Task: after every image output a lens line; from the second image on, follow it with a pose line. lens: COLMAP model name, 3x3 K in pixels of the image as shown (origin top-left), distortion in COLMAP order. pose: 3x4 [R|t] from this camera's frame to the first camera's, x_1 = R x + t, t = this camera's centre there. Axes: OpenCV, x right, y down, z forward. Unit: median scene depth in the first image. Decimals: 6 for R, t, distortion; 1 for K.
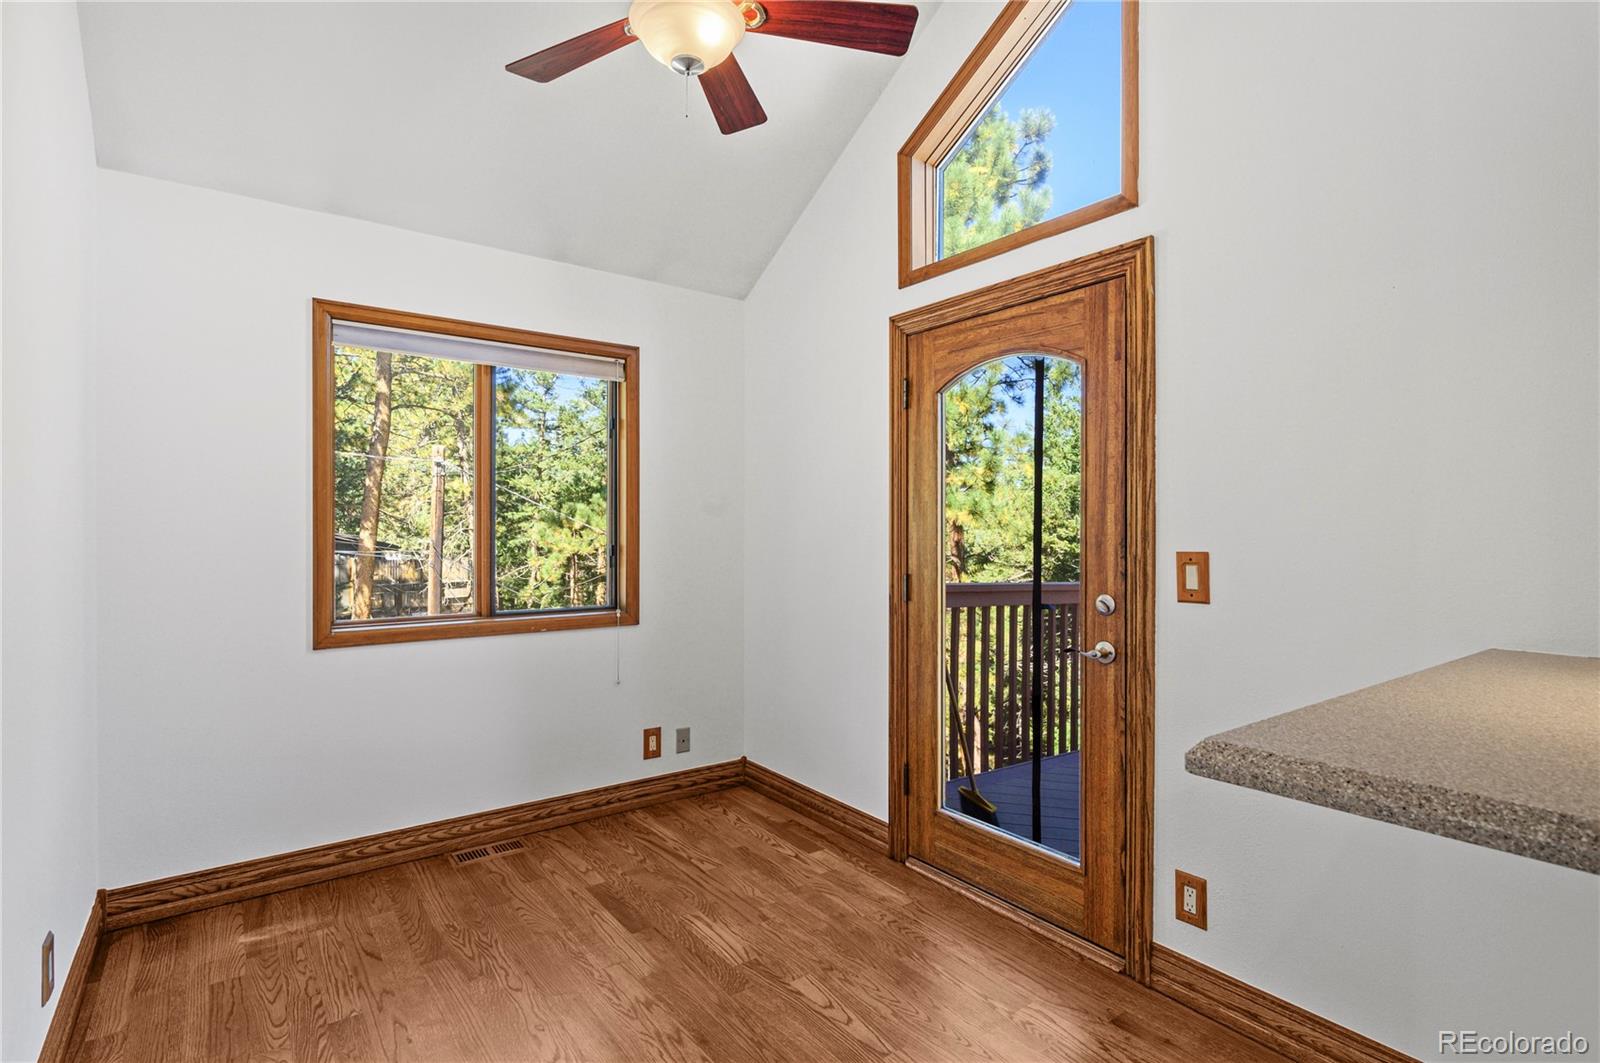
lens RADIAL K [[772.5, 0, 799.4], [0, 772.5, 531.2], [0, 0, 1]] dist [0.002642, 0.000131]
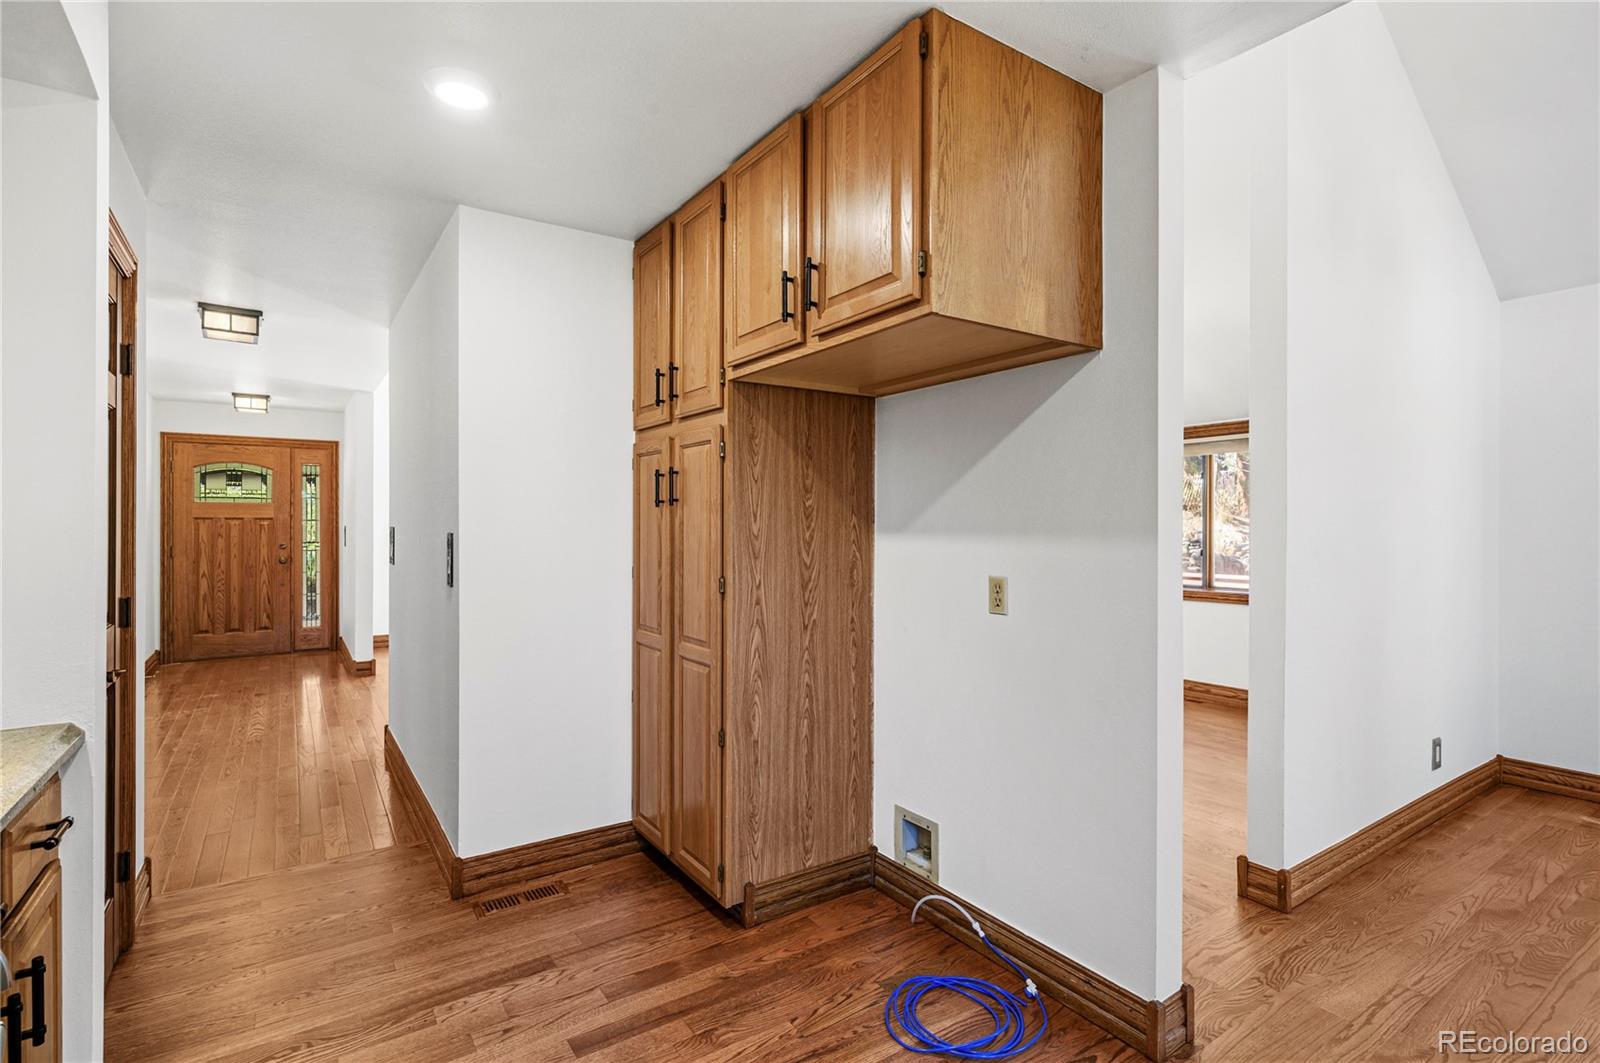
lens RADIAL K [[772.5, 0, 799.6], [0, 772.5, 529.5], [0, 0, 1]] dist [0.002642, 0.000131]
pose [[-0.041839, 0.000527, -0.999124, 0.756524], [-0.002094, 0.999998, 0.000616, 0.000635], [0.999122, 0.002118, -0.041838, -0.377123]]
